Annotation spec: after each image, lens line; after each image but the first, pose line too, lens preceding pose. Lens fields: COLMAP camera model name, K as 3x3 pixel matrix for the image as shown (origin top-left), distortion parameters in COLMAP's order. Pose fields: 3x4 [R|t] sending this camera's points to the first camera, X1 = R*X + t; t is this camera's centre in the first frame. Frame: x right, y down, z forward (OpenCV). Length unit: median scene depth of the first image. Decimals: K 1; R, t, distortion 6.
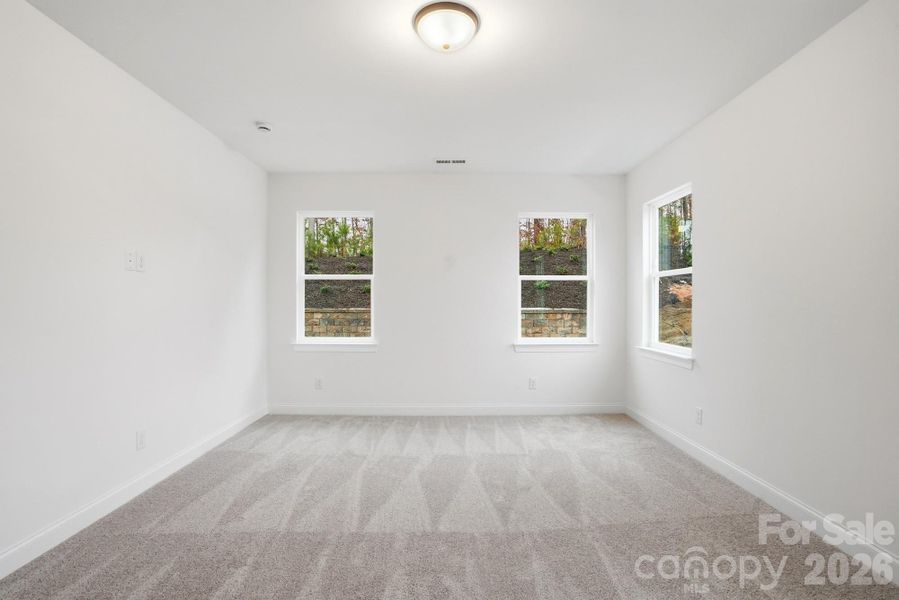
lens RADIAL K [[416.1, 0, 449.5], [0, 416.1, 300.0], [0, 0, 1]] dist [-0.035693, 0.000575]
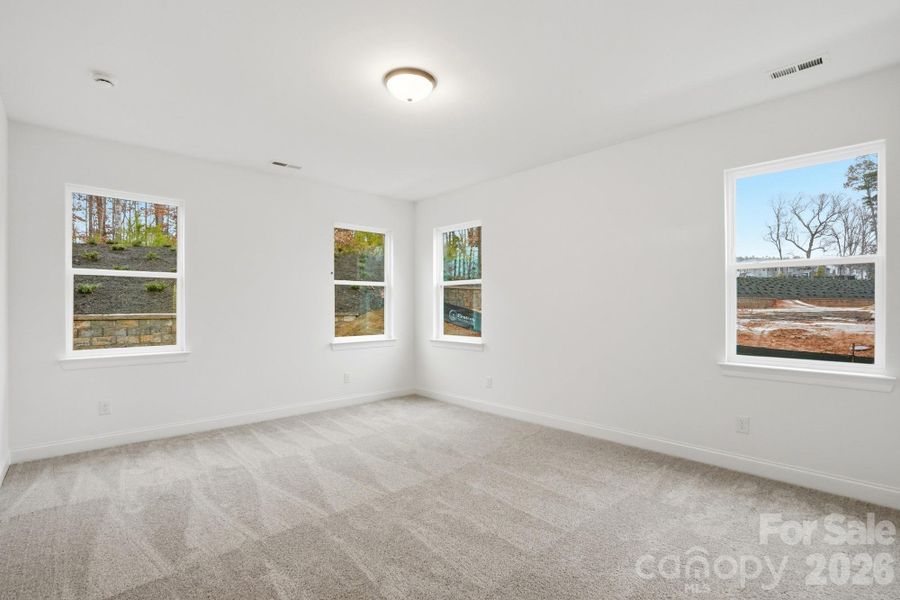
lens RADIAL K [[421.5, 0, 450.0], [0, 421.5, 300.0], [0, 0, 1]] dist [-0.072948, 0.036964]
pose [[0.740968, 0.006574, 0.671508, -0.399605], [-0.002702, 0.999973, -0.006808, 0.000551], [-0.671534, 0.003230, 0.740966, -0.015580]]
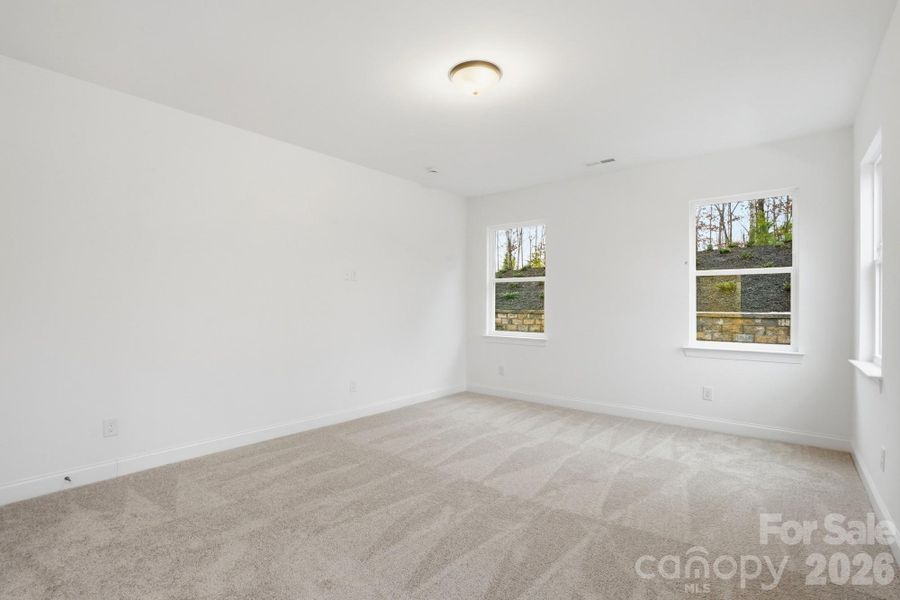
lens RADIAL K [[421.5, 0, 450.0], [0, 421.5, 300.0], [0, 0, 1]] dist [-0.072948, 0.036964]
pose [[0.768034, -0.001503, -0.640407, 0.387439], [0.001459, 0.999999, -0.000598, 0.003193], [0.640407, -0.000475, 0.768036, -0.016347]]
